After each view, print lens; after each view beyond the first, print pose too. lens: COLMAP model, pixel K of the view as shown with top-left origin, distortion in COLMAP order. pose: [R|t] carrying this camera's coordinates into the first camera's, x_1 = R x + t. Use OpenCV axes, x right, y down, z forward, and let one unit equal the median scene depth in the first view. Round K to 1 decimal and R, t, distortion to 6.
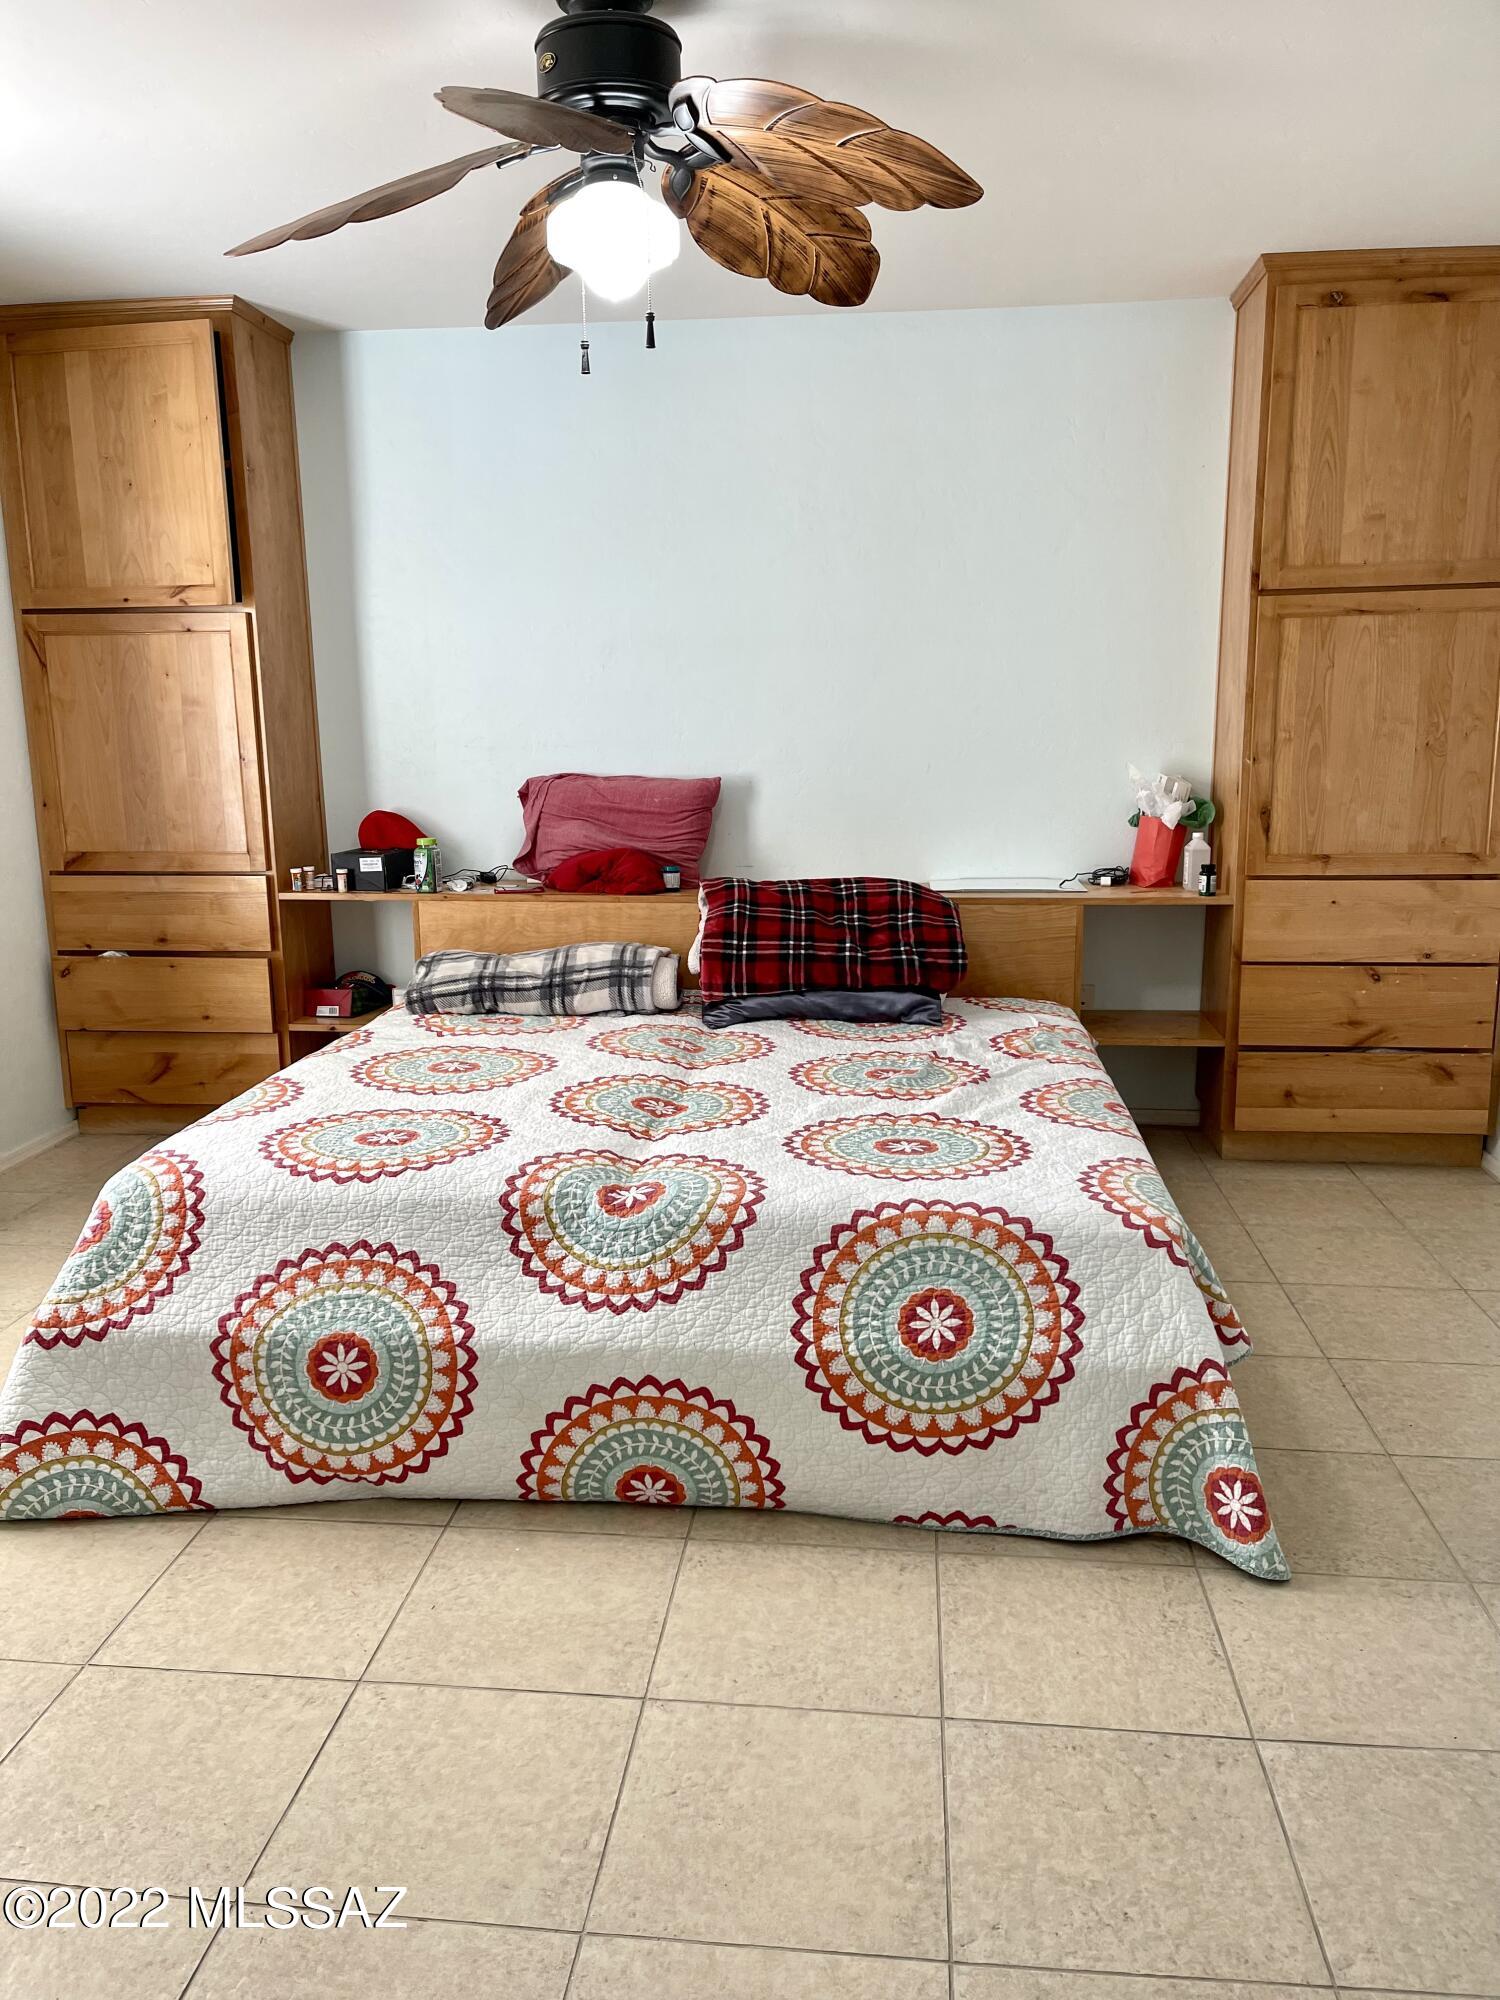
lens RADIAL K [[1524.6, 0, 740.6], [0, 1524.6, 996.1], [0, 0, 1]] dist [0.030574, -0.018870]
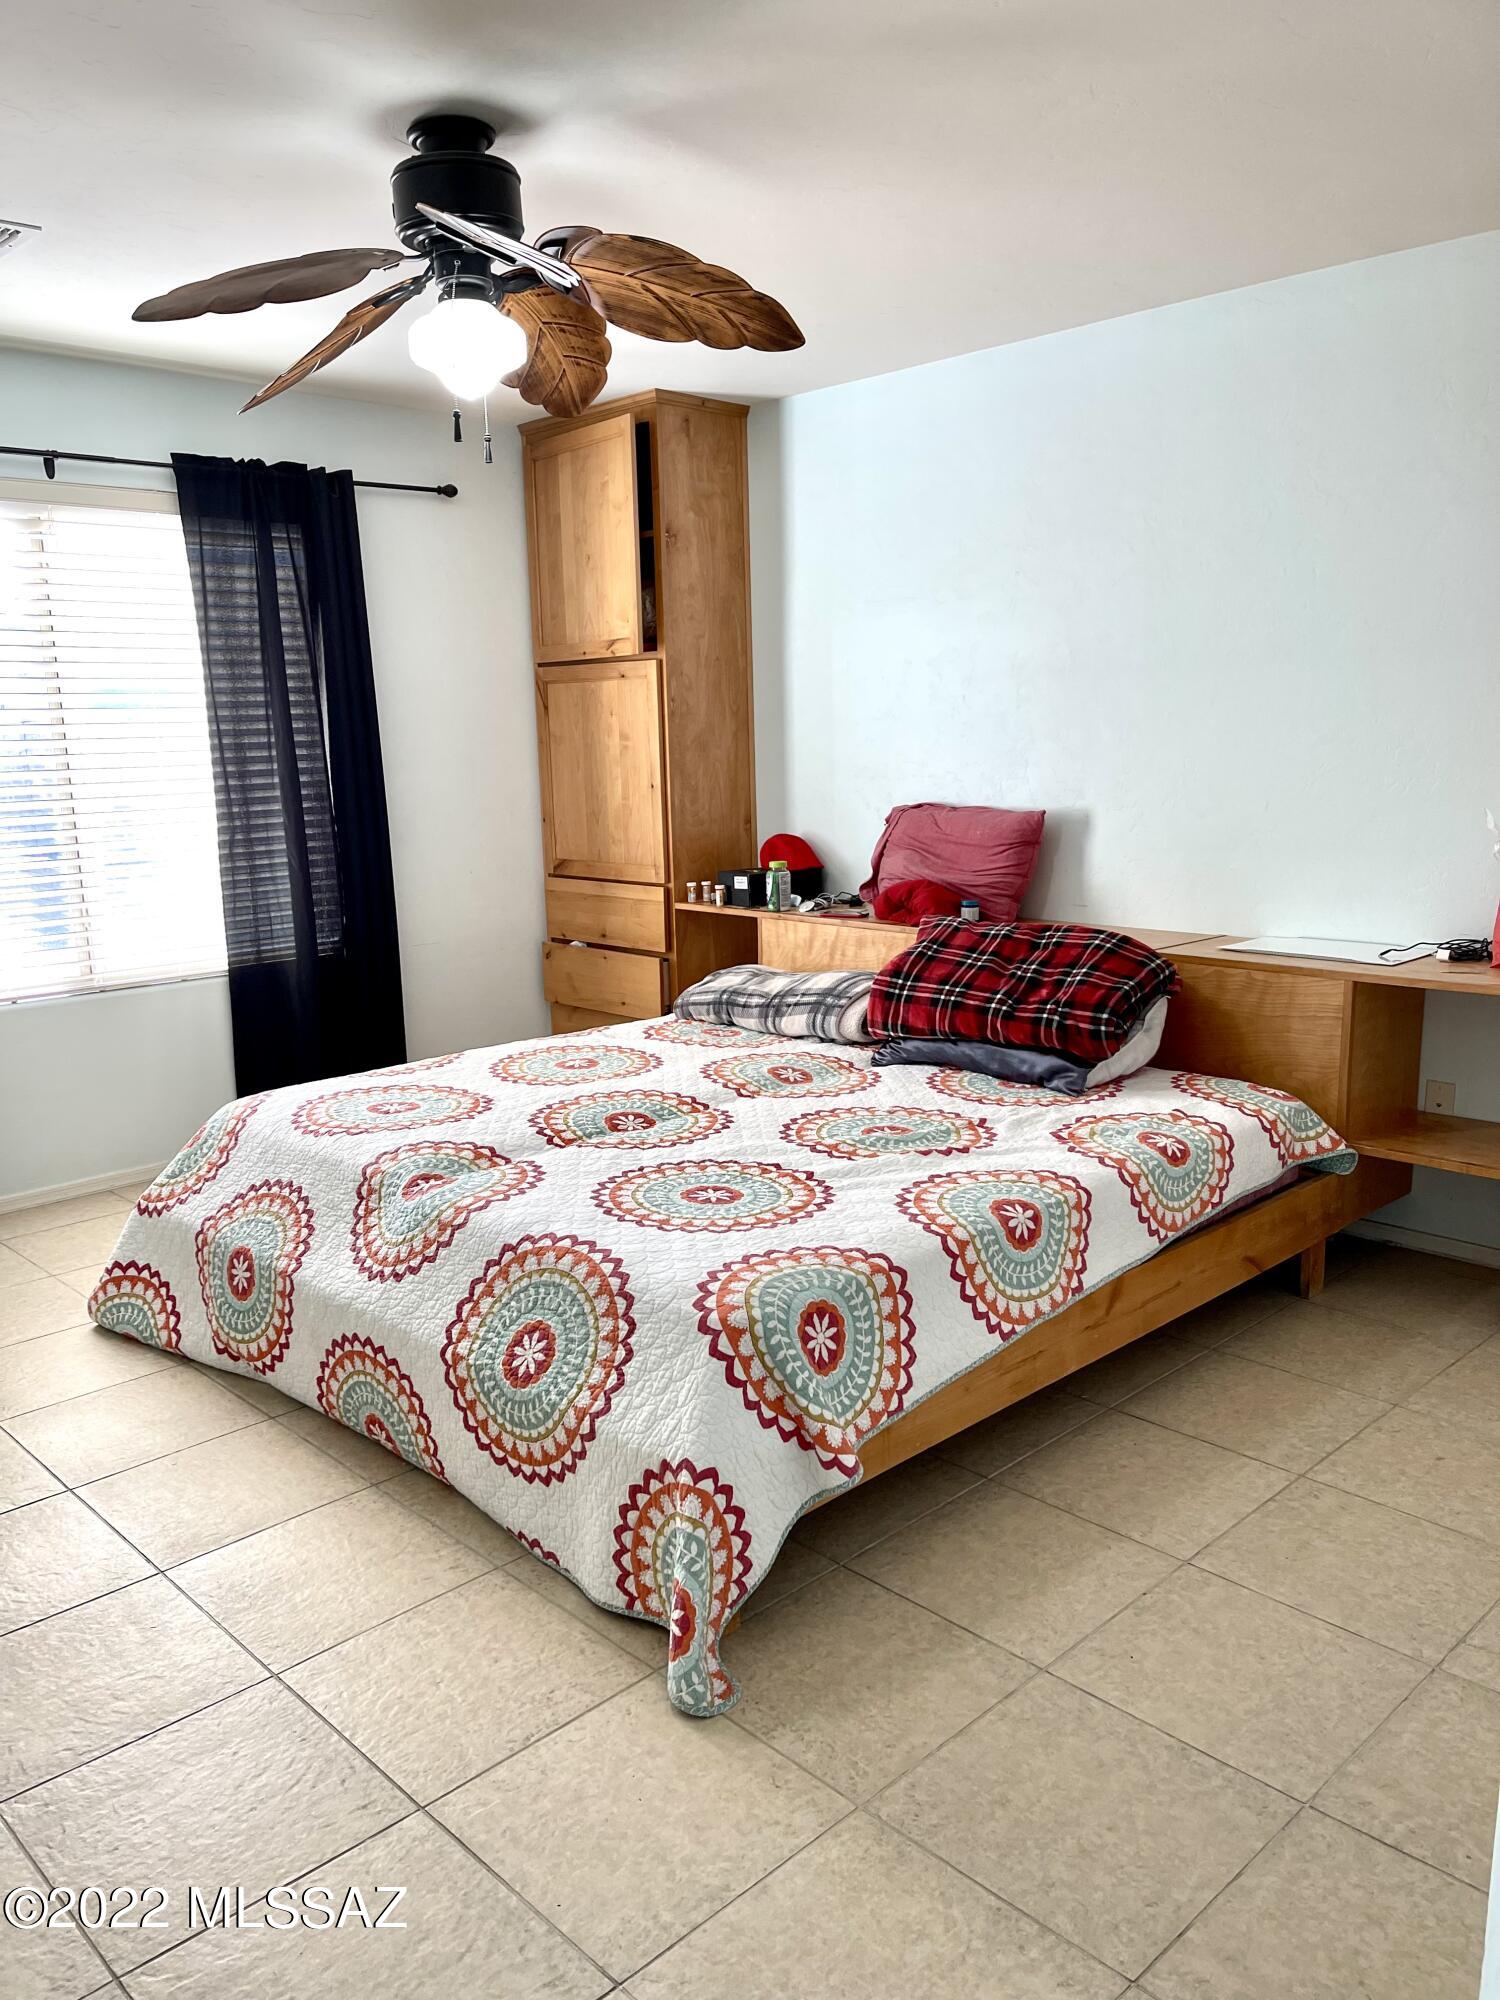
lens RADIAL K [[1524.6, 0, 736.5], [0, 1524.6, 1005.6], [0, 0, 1]] dist [0.030574, -0.018870]
pose [[0.763355, 0.108661, -0.636774, 0.659876], [-0.107281, 0.993387, 0.040907, -0.059456], [0.637008, 0.037087, 0.769964, 0.212189]]
